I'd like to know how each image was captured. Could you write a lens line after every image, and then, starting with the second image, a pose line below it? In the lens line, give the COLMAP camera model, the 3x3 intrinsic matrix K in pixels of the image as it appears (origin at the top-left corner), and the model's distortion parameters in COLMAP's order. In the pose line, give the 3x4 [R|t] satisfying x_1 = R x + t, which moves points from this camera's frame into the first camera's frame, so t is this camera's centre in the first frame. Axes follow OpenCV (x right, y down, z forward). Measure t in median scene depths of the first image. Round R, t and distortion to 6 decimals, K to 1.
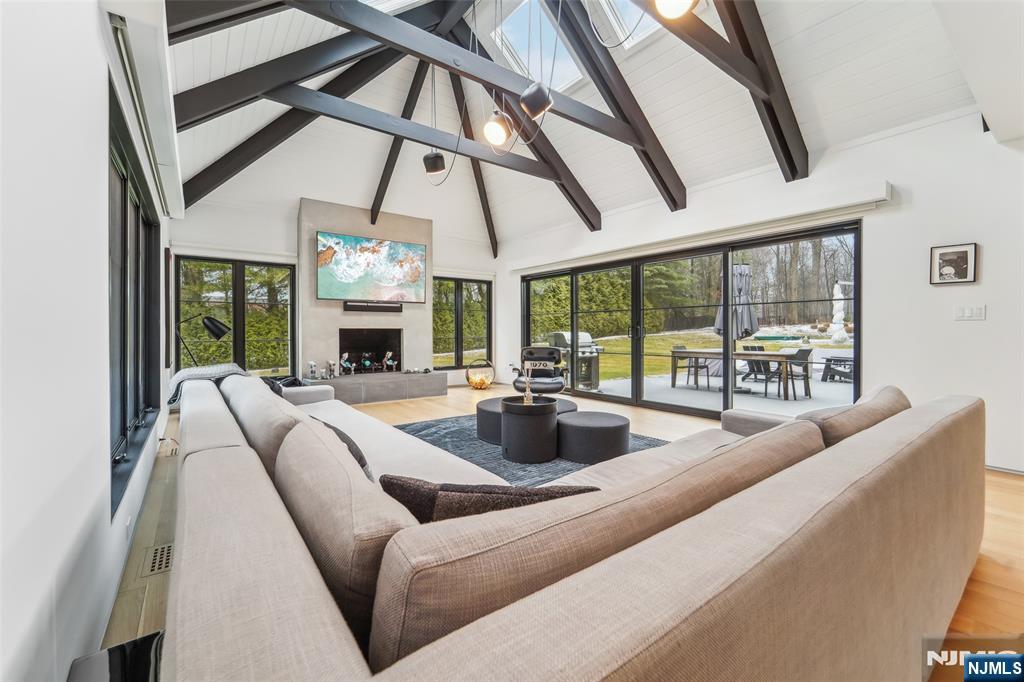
lens RADIAL K [[421.4, 0, 510.3], [0, 421.4, 332.7], [0, 0, 1]] dist [0.000351, 0.000297]
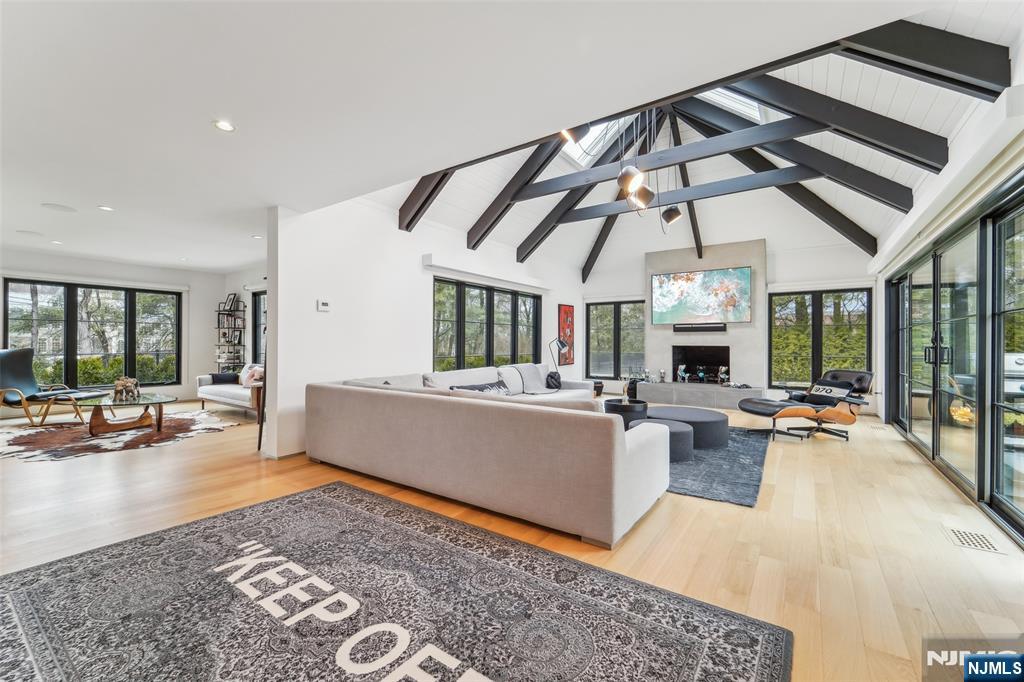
lens RADIAL K [[421.4, 0, 512.5], [0, 421.4, 342.7], [0, 0, 1]] dist [0.000351, 0.000297]
pose [[0.312257, 0.001787, -0.949996, 0.651230], [-0.008423, 0.999964, -0.000888, -0.013584], [0.949960, 0.008279, 0.312261, 0.124134]]
